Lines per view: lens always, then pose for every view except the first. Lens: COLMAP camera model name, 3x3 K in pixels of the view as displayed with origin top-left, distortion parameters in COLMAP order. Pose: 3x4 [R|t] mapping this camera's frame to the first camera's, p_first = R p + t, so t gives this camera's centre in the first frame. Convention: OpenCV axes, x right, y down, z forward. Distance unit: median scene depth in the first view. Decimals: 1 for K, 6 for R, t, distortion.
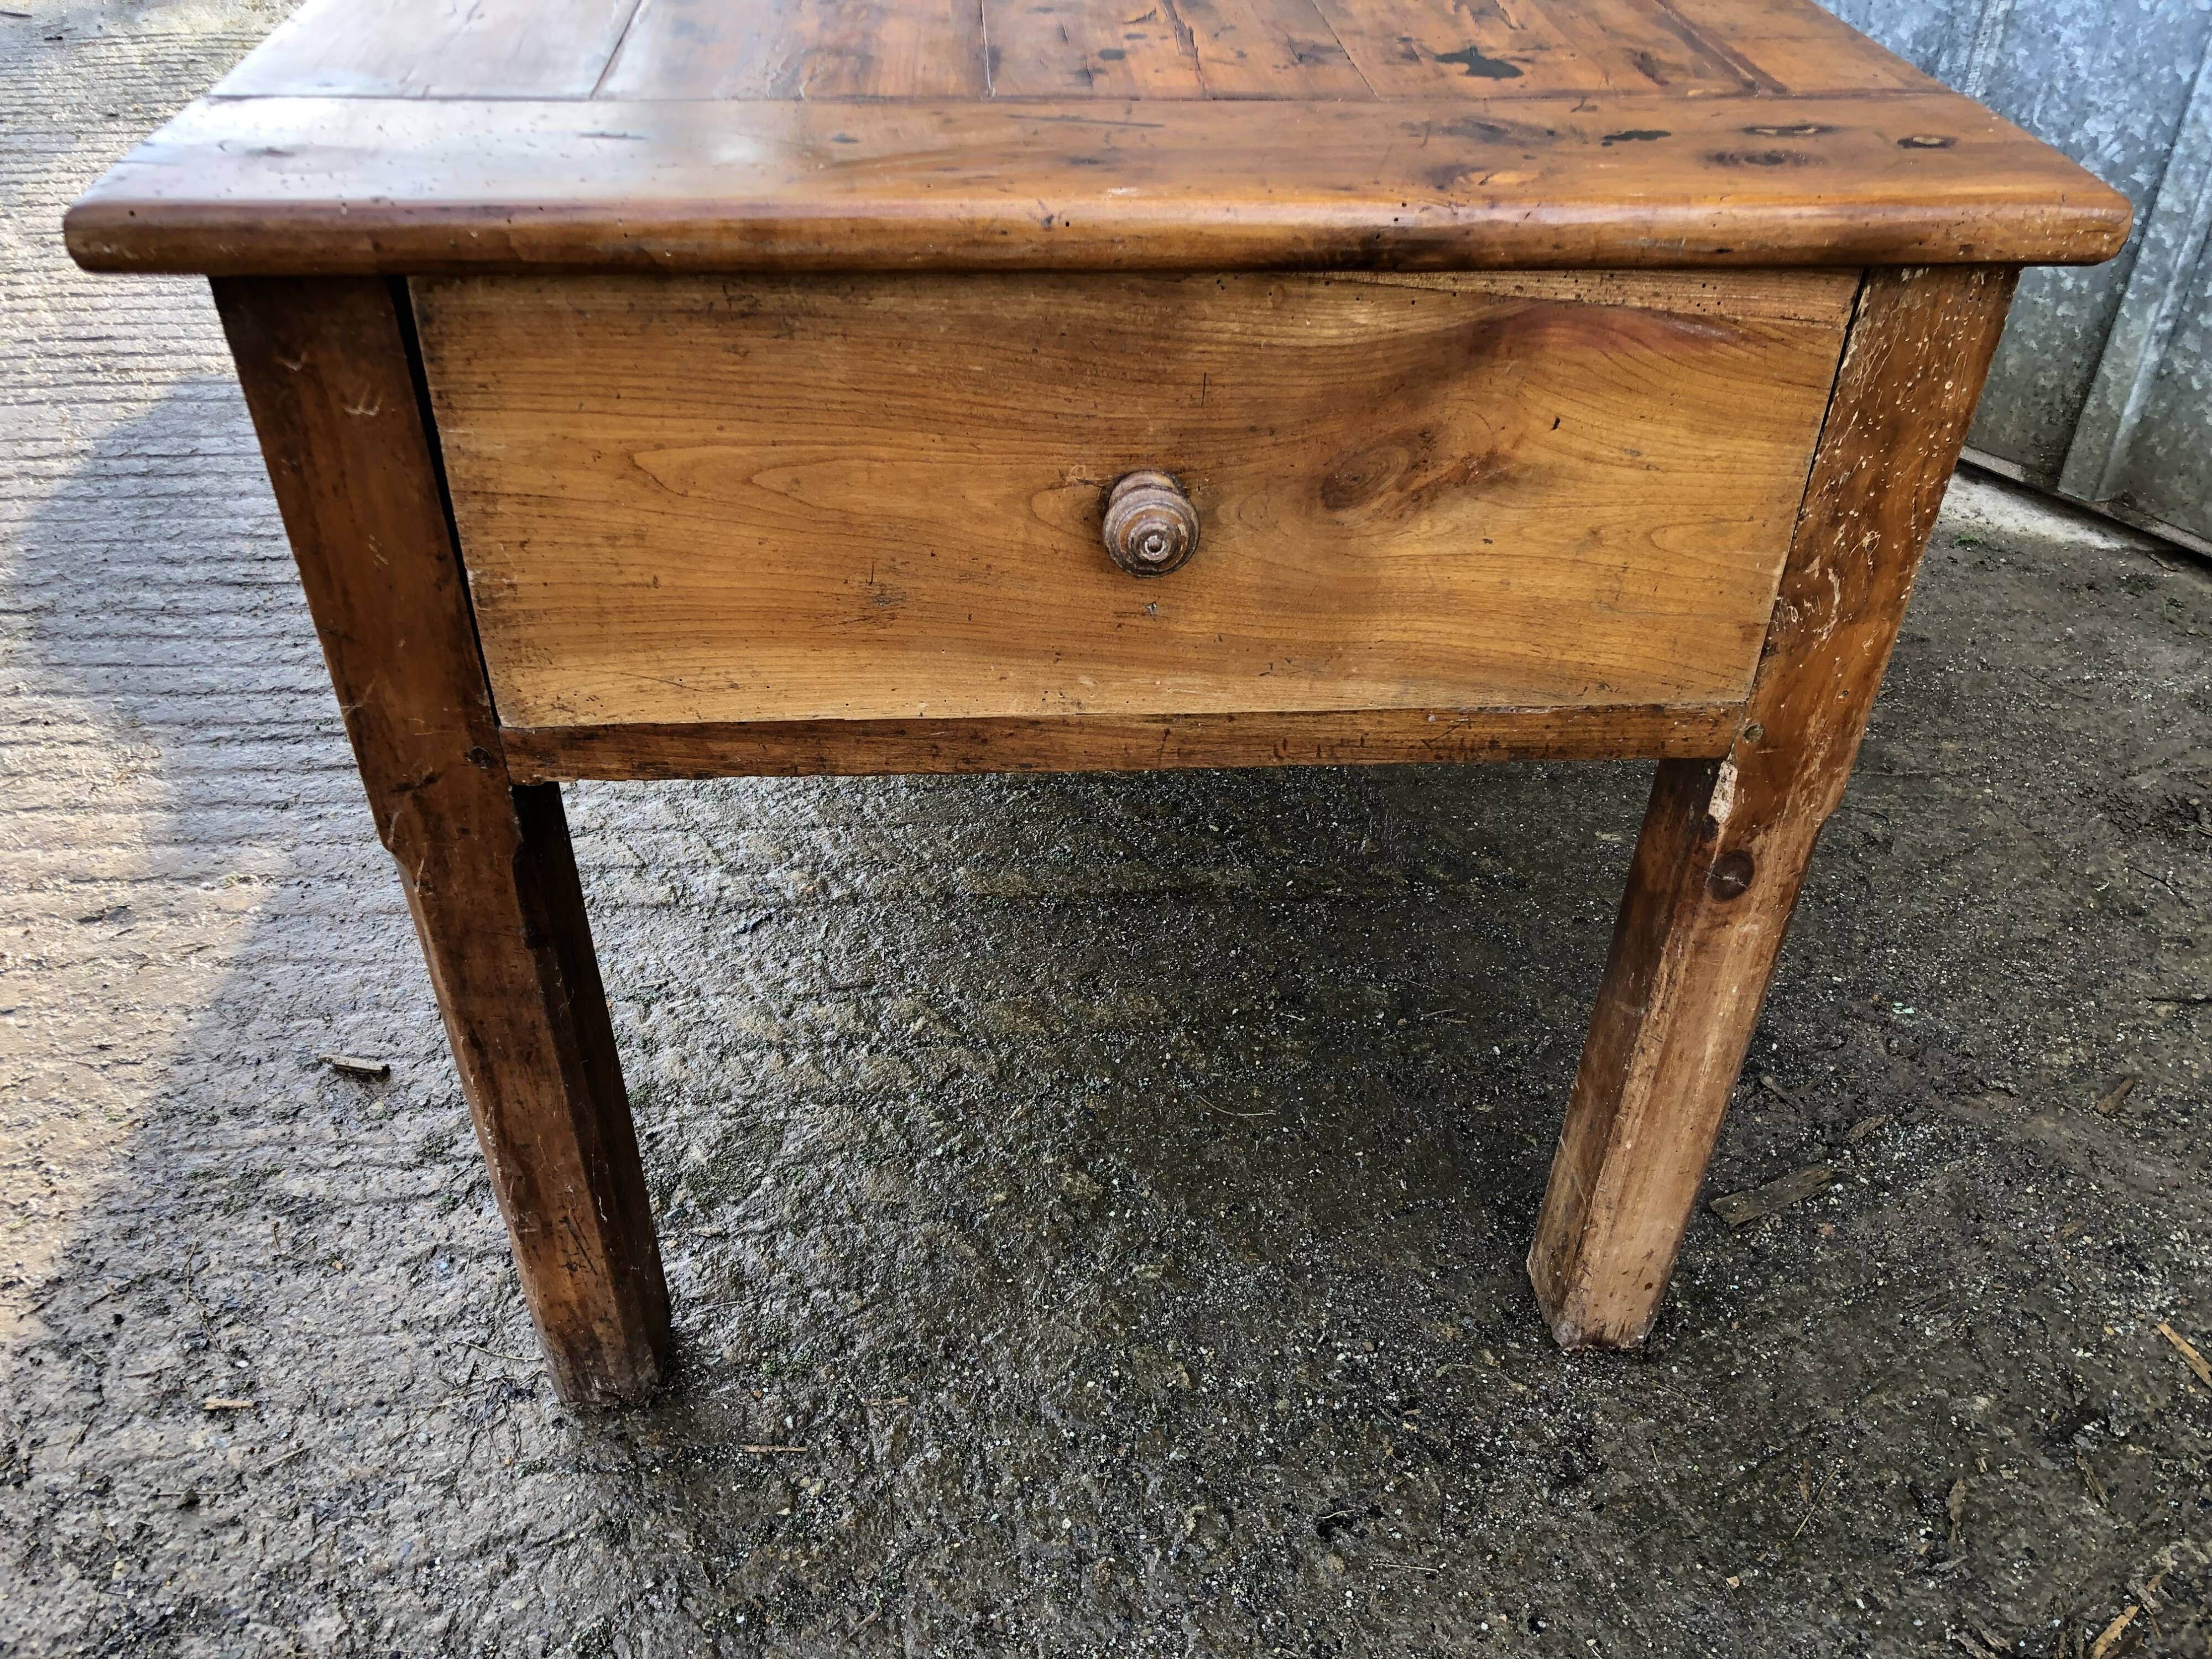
lens RADIAL K [[1816.6, 0, 1118.4], [0, 1816.6, 799.5], [0, 0, 1]] dist [0.009390, 0.013646]
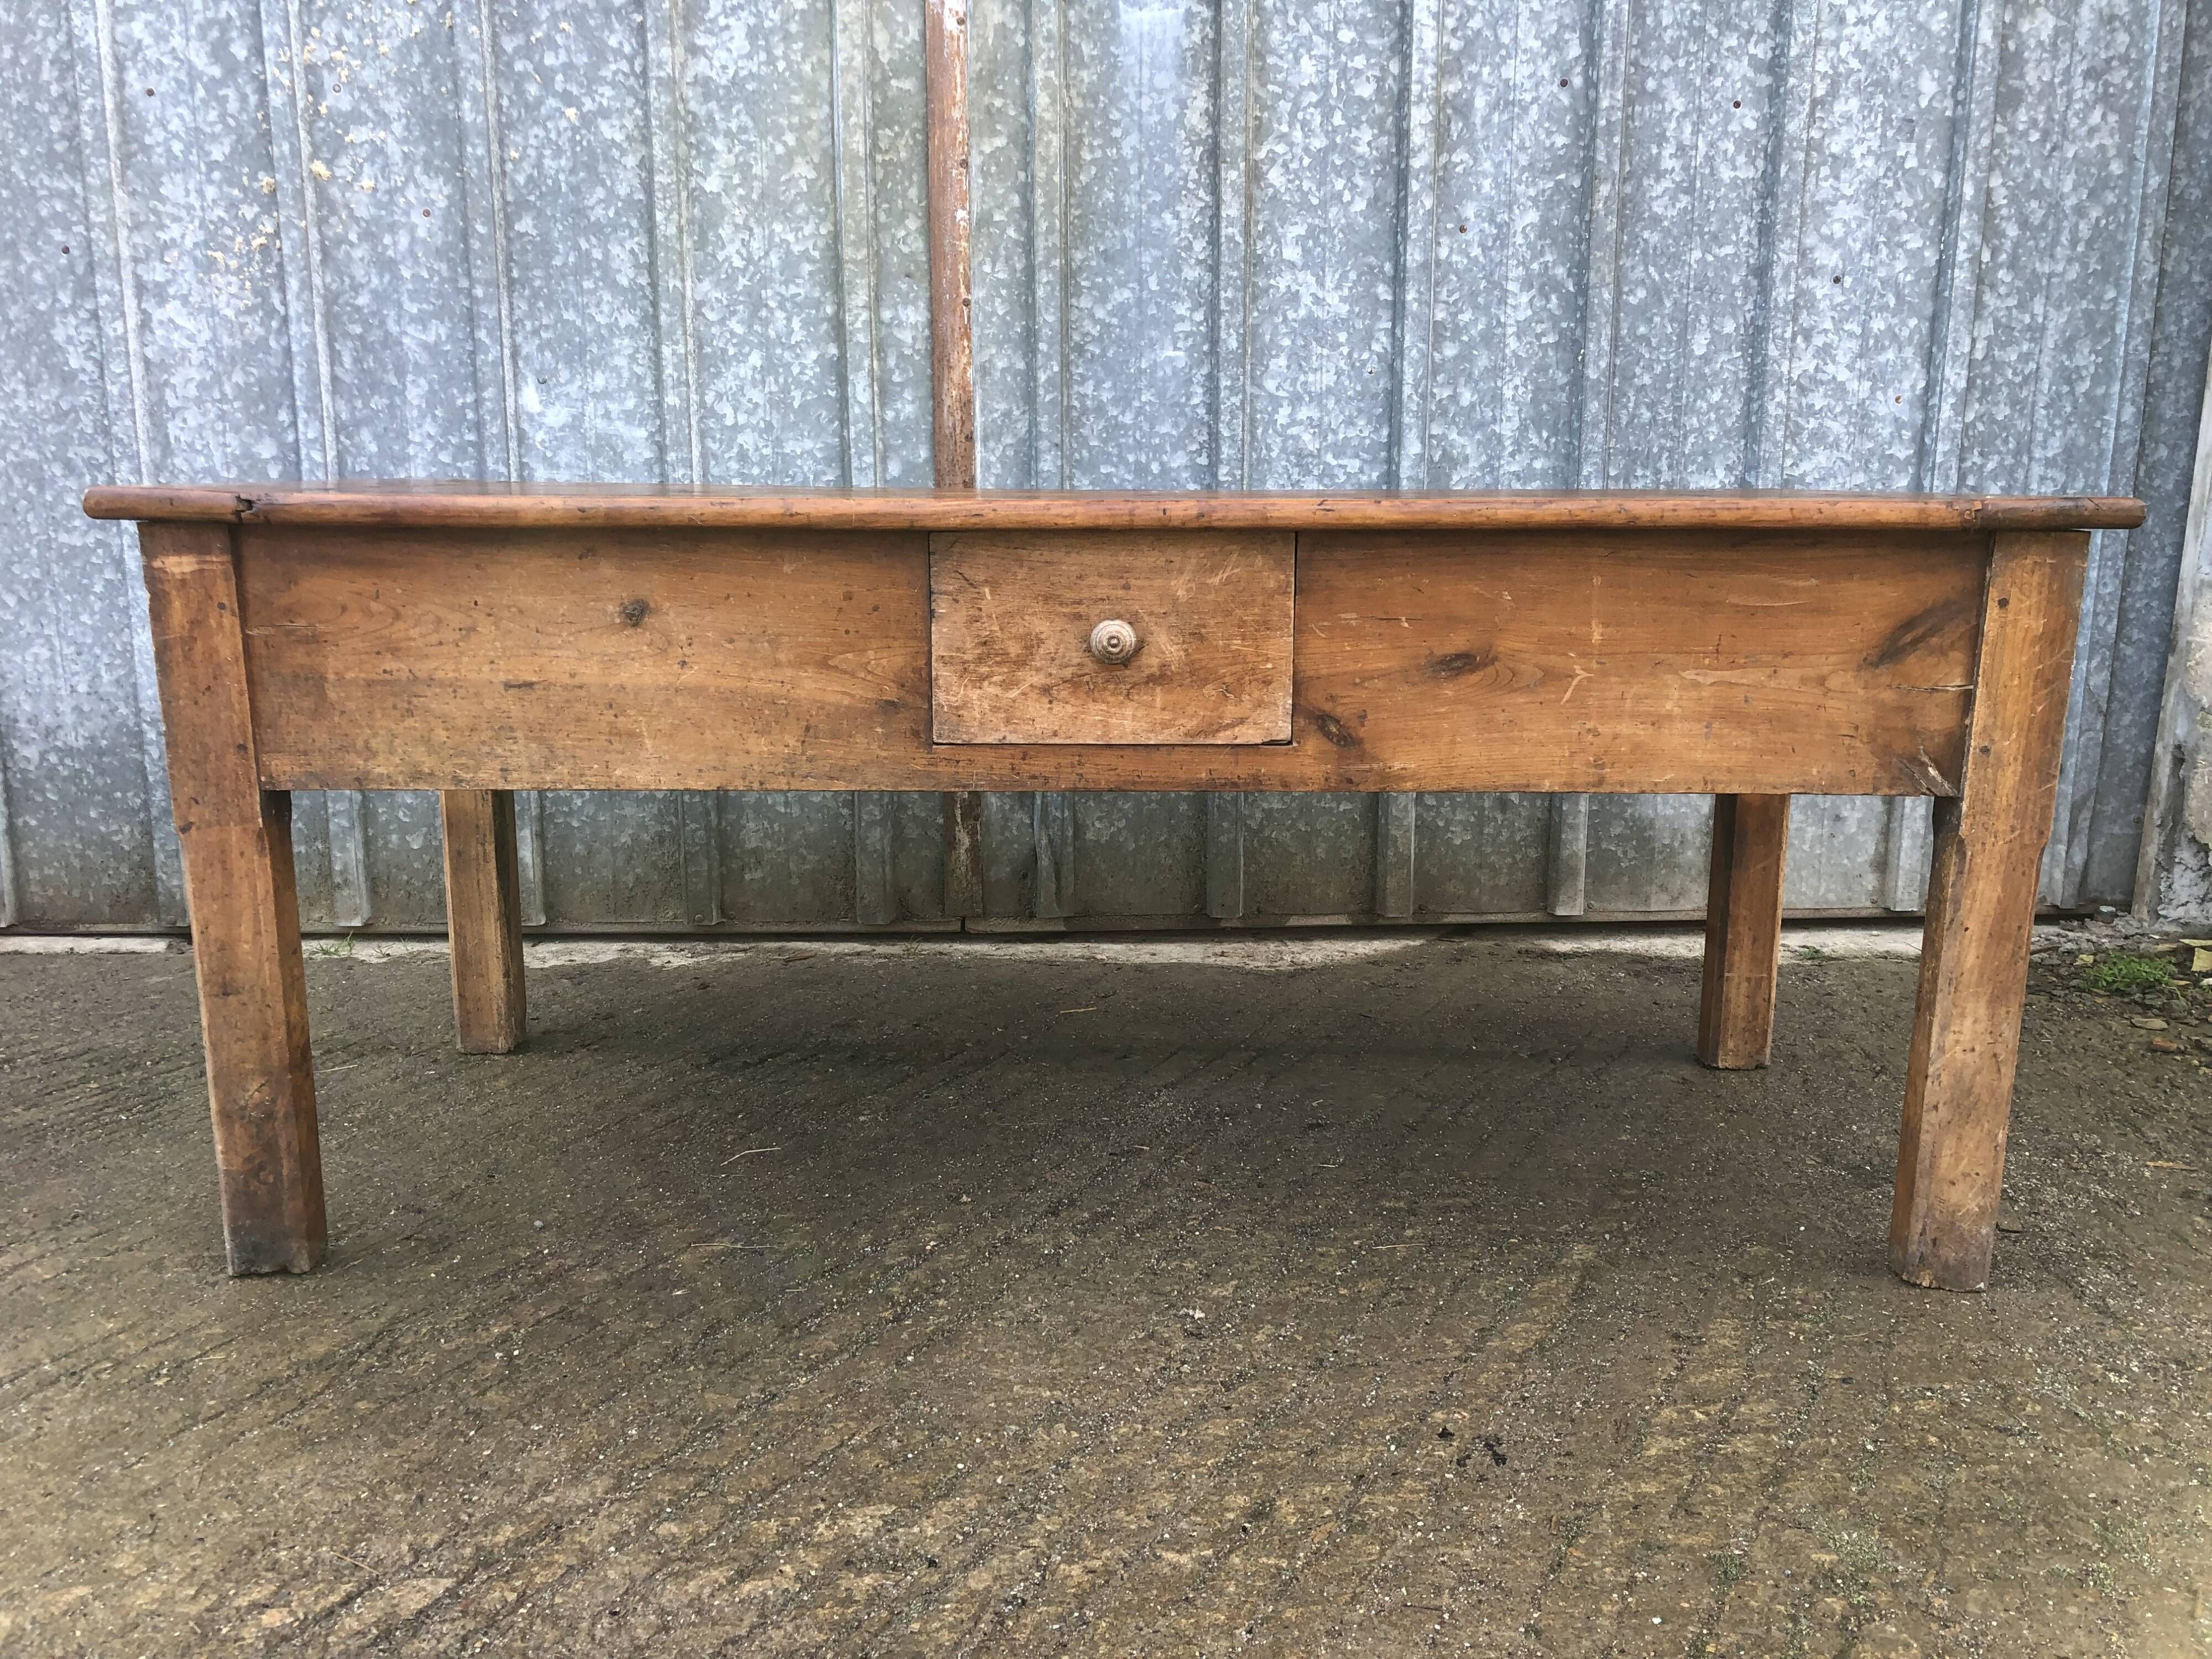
lens RADIAL K [[1816.6, 0, 1111.3], [0, 1816.6, 796.0], [0, 0, 1]] dist [0.009390, 0.013646]
pose [[0.545596, -0.169257, 0.820778, -1.308752], [0.499268, 0.852265, -0.156129, -0.227499], [-0.673095, 0.494972, 0.549497, 0.518043]]
